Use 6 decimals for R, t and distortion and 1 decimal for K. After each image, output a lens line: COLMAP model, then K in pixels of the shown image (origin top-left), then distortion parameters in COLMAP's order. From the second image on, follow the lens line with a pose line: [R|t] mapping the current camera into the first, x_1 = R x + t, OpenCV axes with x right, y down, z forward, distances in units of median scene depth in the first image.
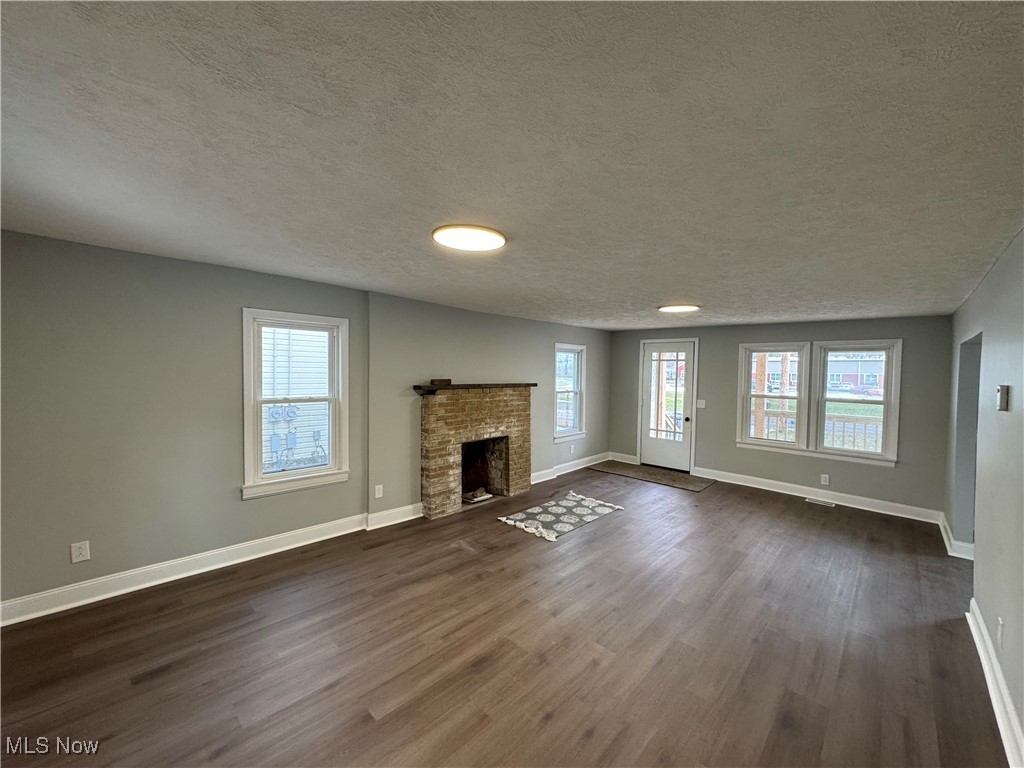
lens RADIAL K [[406.6, 0, 508.8], [0, 406.6, 386.2], [0, 0, 1]] dist [-0.000766, 0.000496]
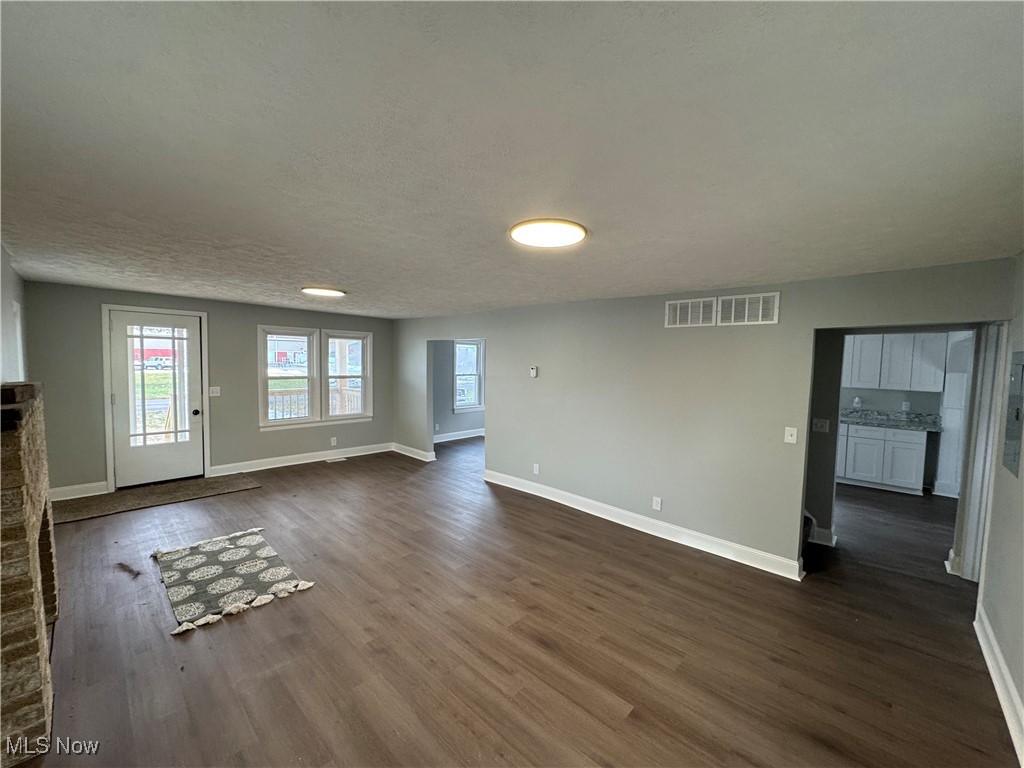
lens RADIAL K [[406.6, 0, 515.0], [0, 406.6, 385.6], [0, 0, 1]] dist [-0.000766, 0.000496]
pose [[-0.013663, -0.082393, 0.996506, -0.498860], [0.016374, 0.996447, 0.082613, -0.037519], [-0.999773, 0.017446, -0.012265, 0.501327]]
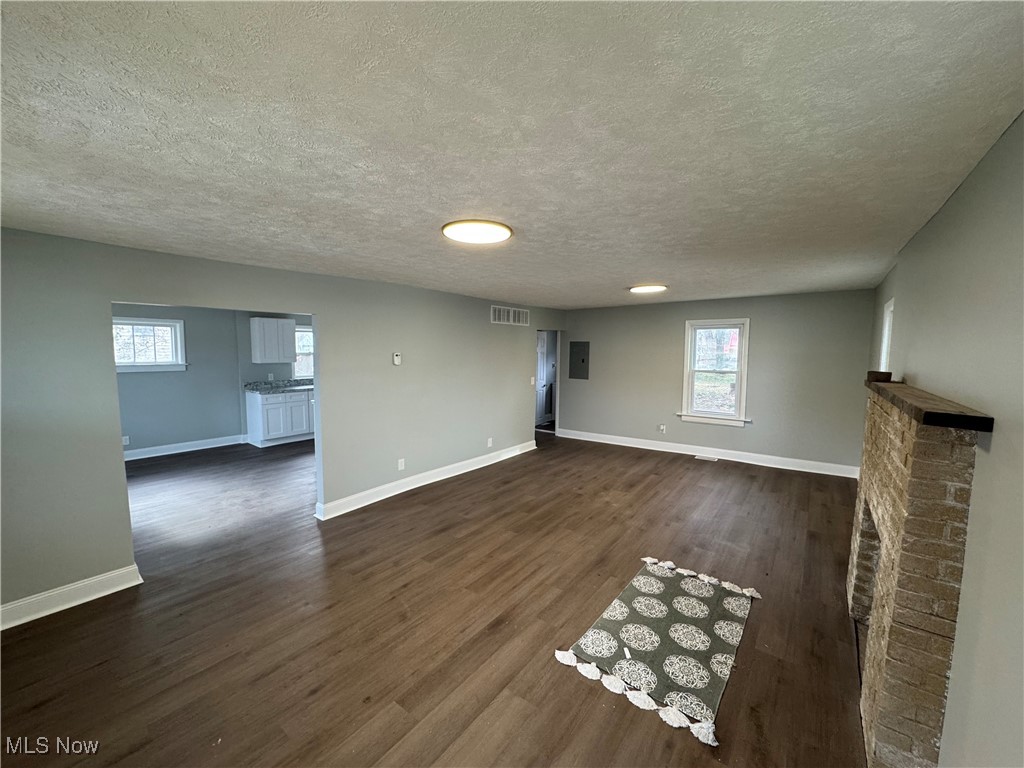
lens RADIAL K [[406.6, 0, 511.1], [0, 406.6, 382.1], [0, 0, 1]] dist [-0.000766, 0.000496]
pose [[-0.992940, -0.016210, -0.117508, 0.388106], [-0.030282, 0.992436, 0.118971, -0.051643], [0.114691, 0.121689, -0.985920, 1.396303]]
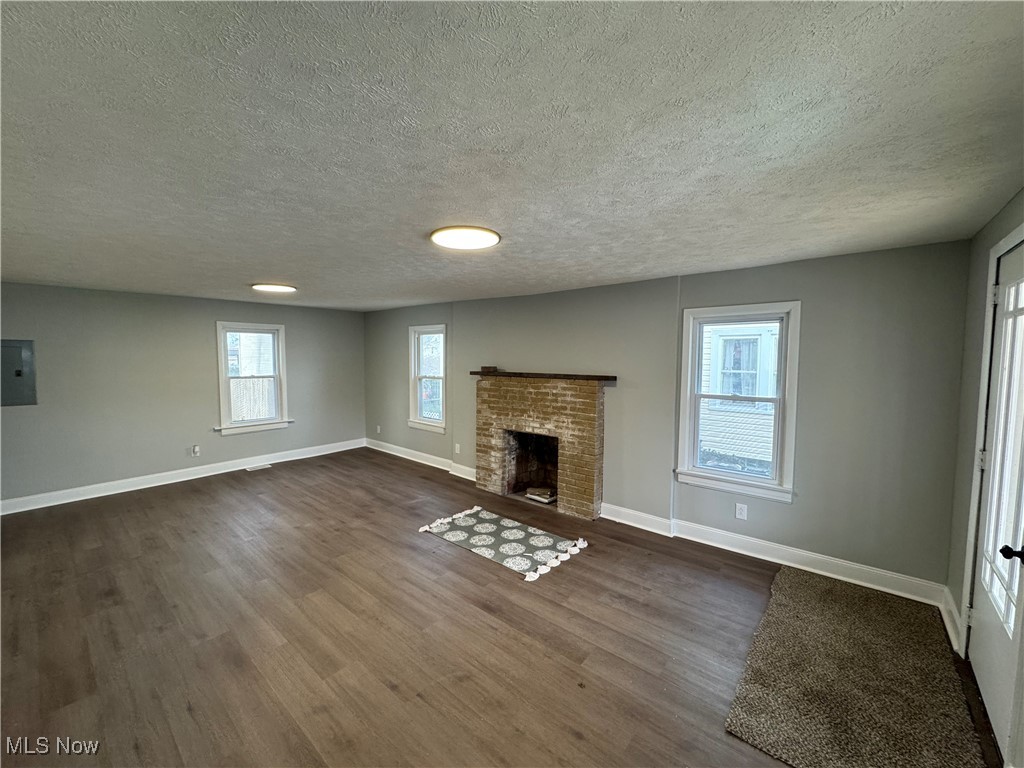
lens RADIAL K [[406.6, 0, 512.9], [0, 406.6, 381.4], [0, 0, 1]] dist [-0.000766, 0.000496]
pose [[0.063605, 0.038308, -0.997240, 0.874112], [-0.043997, 0.998399, 0.035546, -0.017987], [0.997005, 0.041614, 0.065189, 0.919404]]
